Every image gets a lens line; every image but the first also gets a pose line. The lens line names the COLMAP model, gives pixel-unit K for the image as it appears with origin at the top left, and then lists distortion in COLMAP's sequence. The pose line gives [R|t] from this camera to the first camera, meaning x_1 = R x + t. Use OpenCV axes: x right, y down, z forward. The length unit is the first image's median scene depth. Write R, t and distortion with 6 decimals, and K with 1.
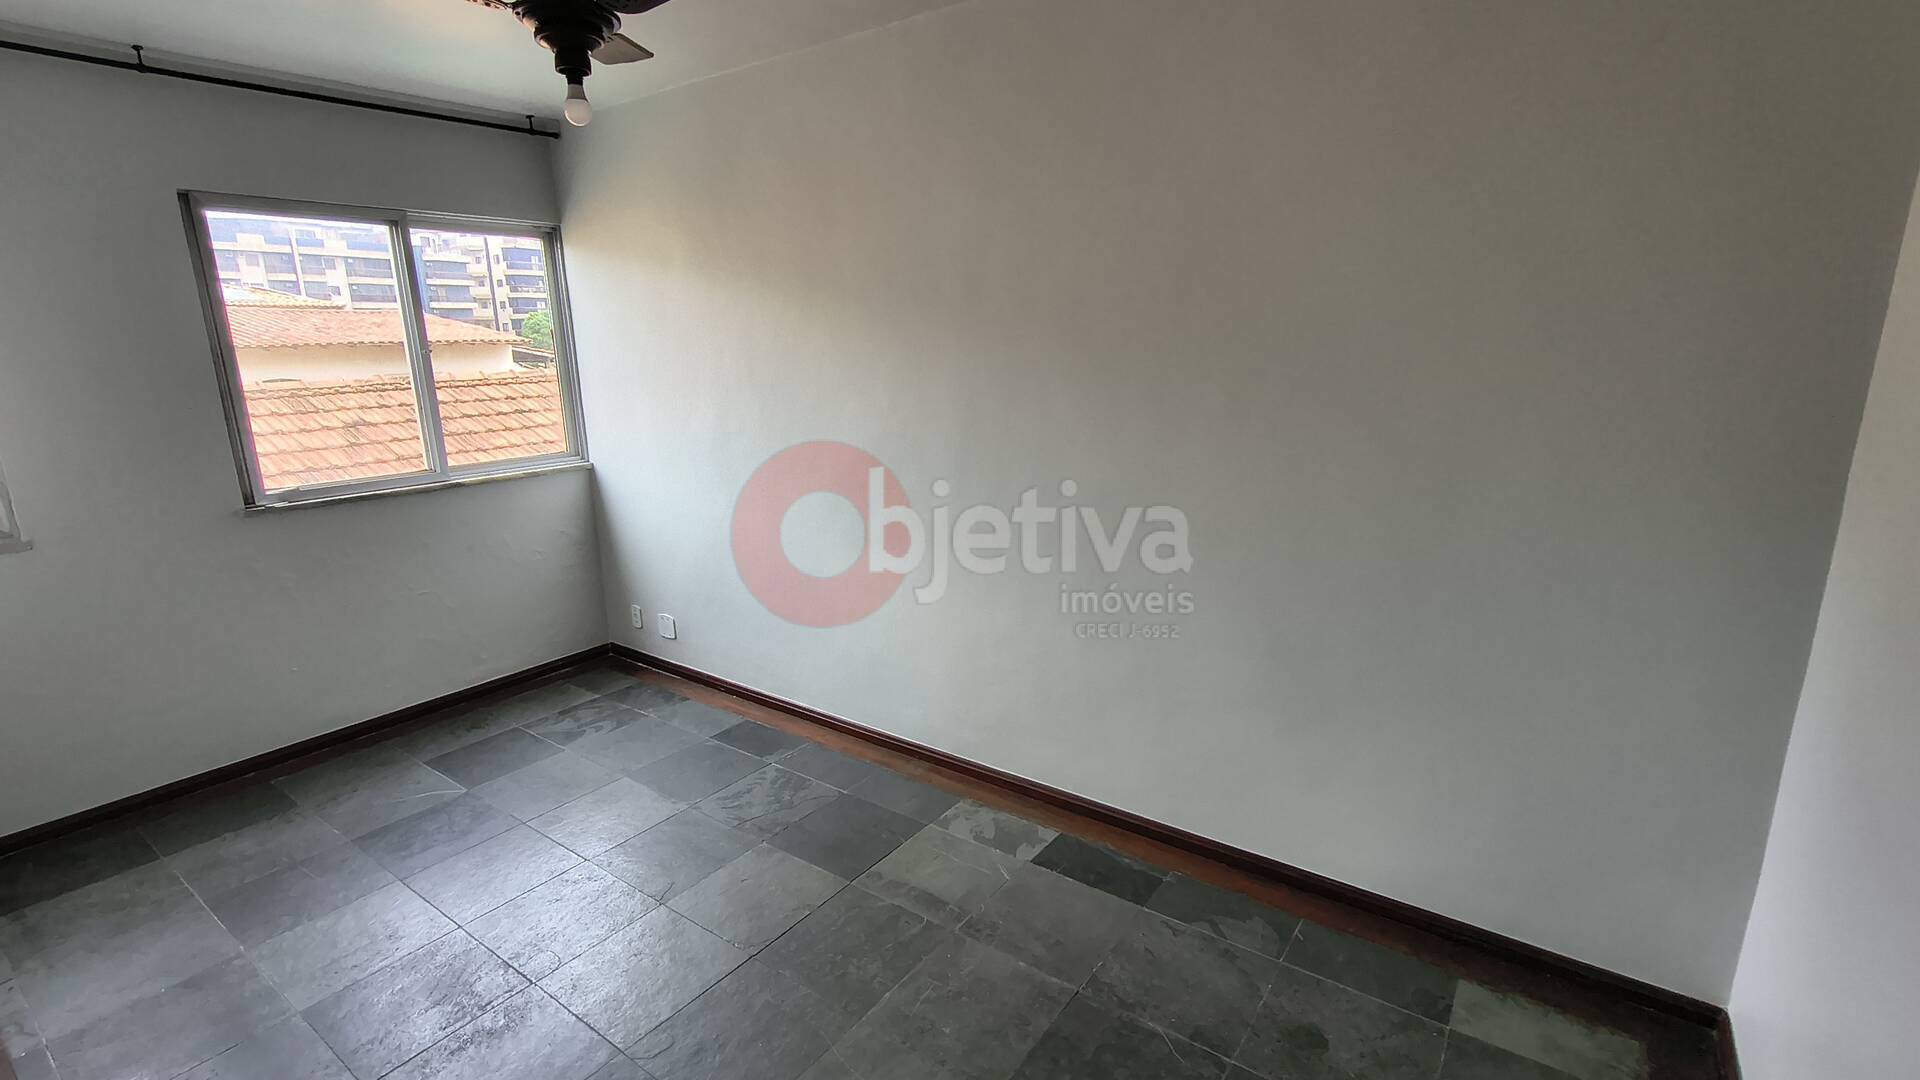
lens RADIAL K [[864.4, 0, 968.9], [0, 864.4, 534.3], [0, 0, 1]] dist [-0.003820, 0.000908]
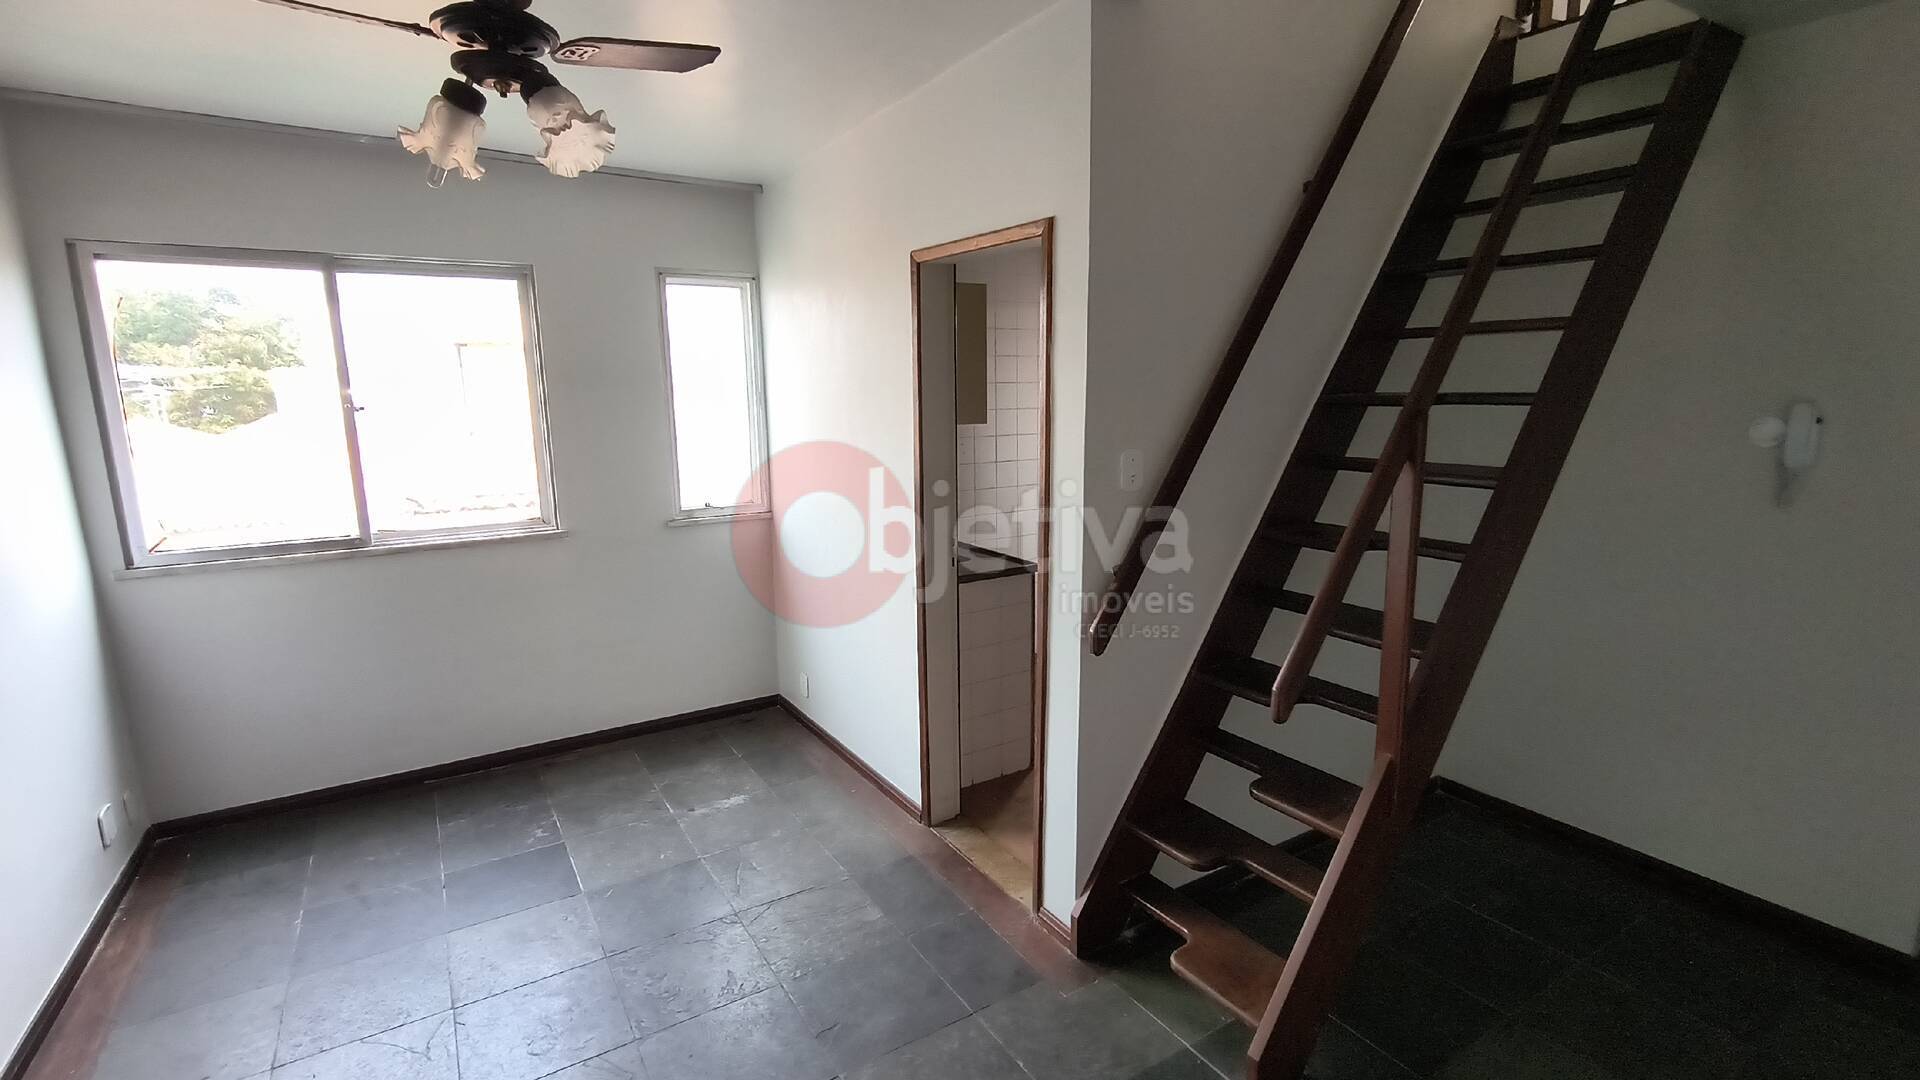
lens RADIAL K [[864.4, 0, 968.9], [0, 864.4, 534.3], [0, 0, 1]] dist [-0.003820, 0.000908]
pose [[0.922210, 0.070228, -0.380259, 0.338844], [-0.089773, 0.995386, -0.033887, -0.103767], [0.376125, 0.065387, 0.924259, 0.412186]]
